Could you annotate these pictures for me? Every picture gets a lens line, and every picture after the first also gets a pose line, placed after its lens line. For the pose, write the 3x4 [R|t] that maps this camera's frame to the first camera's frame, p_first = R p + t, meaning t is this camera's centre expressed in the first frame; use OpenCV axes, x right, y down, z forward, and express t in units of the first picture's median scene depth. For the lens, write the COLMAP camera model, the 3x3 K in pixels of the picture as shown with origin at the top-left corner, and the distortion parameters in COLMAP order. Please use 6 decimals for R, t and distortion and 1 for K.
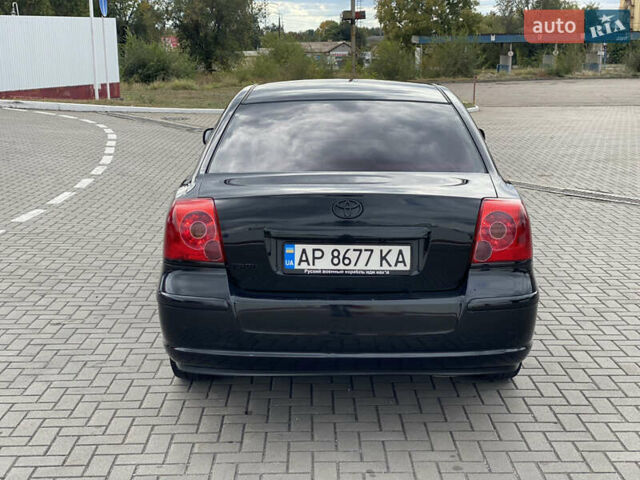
lens RADIAL K [[907.3, 0, 319.3], [0, 907.3, 240.2], [0, 0, 1]] dist [0.167781, 0.000000]
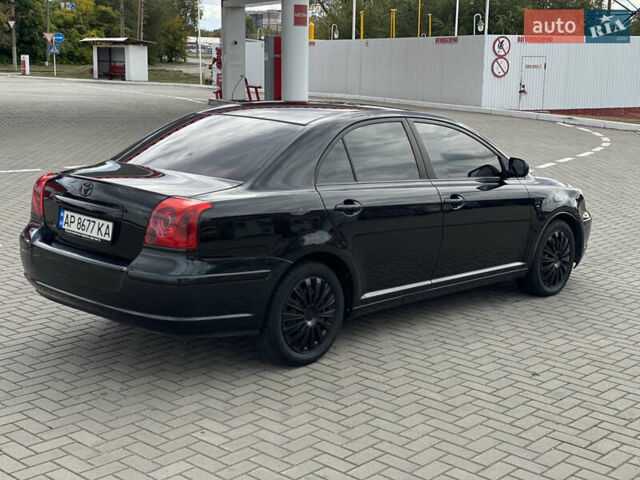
lens RADIAL K [[907.3, 0, 320.6], [0, 907.3, 239.9], [0, 0, 1]] dist [0.167781, 0.000000]
pose [[0.730990, 0.148722, -0.665985, 1.212685], [-0.160155, 0.986092, 0.044418, -0.076778], [0.663328, 0.074192, 0.744642, 0.208786]]
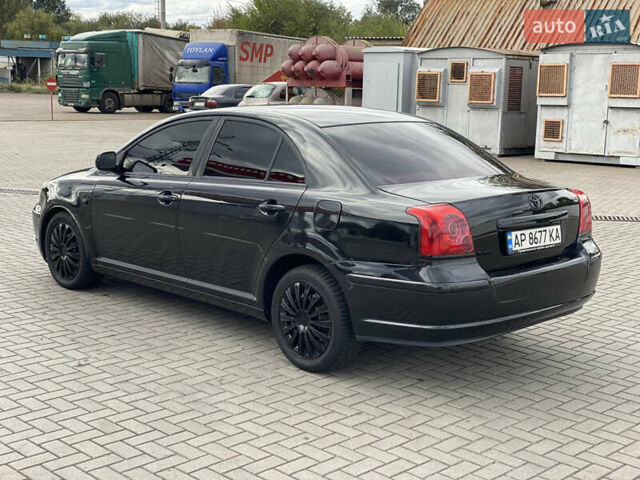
lens RADIAL K [[907.3, 0, 321.2], [0, 907.3, 239.1], [0, 0, 1]] dist [0.167781, 0.000000]
pose [[0.721154, -0.103680, 0.684972, -1.135036], [0.114173, 0.993005, 0.030102, -0.056473], [-0.683301, 0.056497, 0.727947, 0.223731]]
